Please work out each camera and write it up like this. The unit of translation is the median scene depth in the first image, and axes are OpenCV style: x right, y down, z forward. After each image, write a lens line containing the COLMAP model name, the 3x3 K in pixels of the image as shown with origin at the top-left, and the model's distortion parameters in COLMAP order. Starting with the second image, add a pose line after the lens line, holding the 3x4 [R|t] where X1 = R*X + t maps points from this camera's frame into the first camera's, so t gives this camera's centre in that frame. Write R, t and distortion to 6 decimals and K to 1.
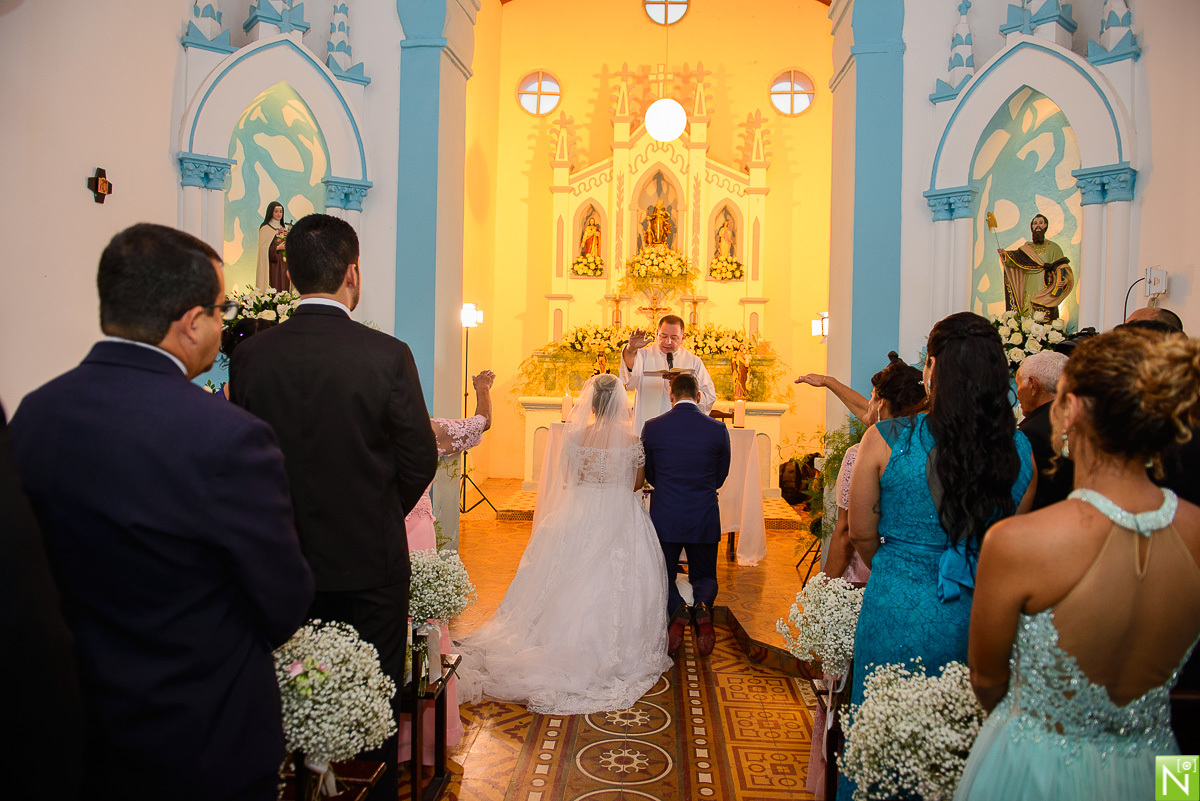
lens RADIAL K [[840.2, 0, 604.6], [0, 840.2, 397.5], [0, 0, 1]] dist [-0.000667, 0.001579]
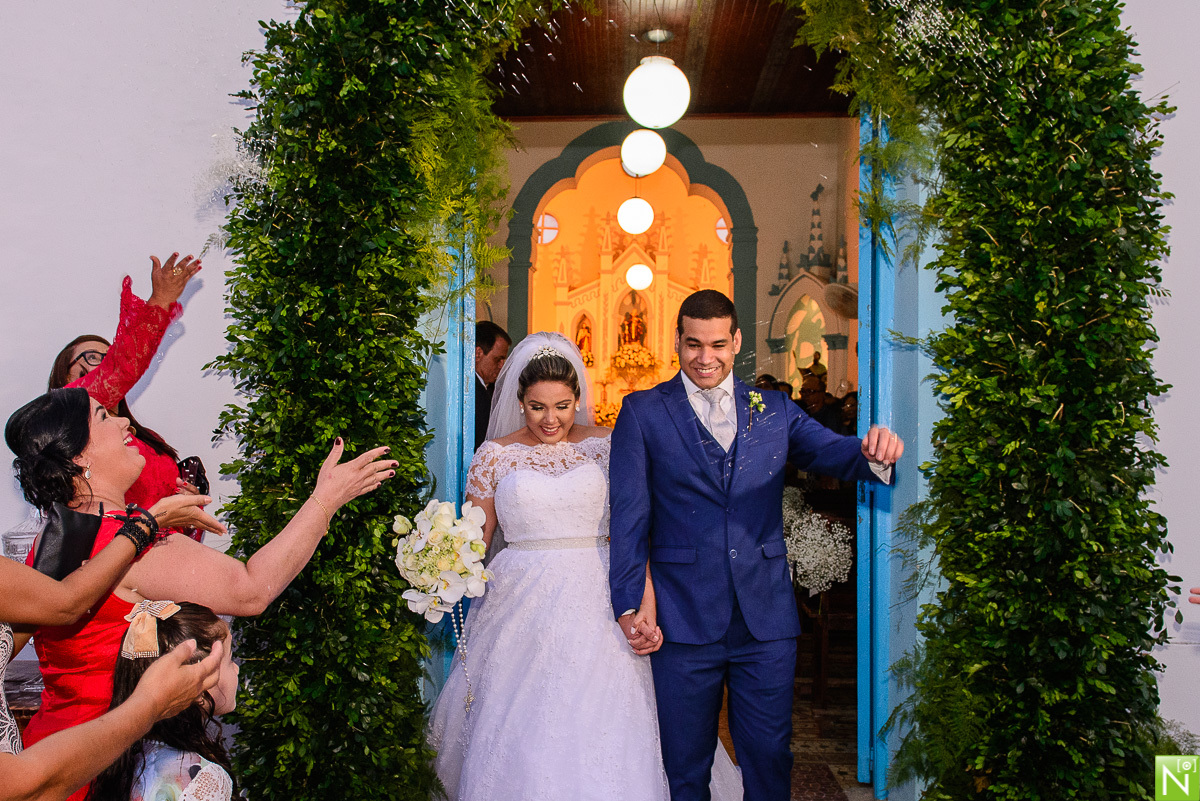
lens RADIAL K [[900.2, 0, 598.6], [0, 900.2, 403.9], [0, 0, 1]] dist [0.002913, 0.000106]
pose [[0.999533, -0.003384, 0.030360, -0.037833], [0.005844, 0.996672, -0.081309, 0.034902], [-0.029984, 0.081449, 0.996226, -0.449273]]
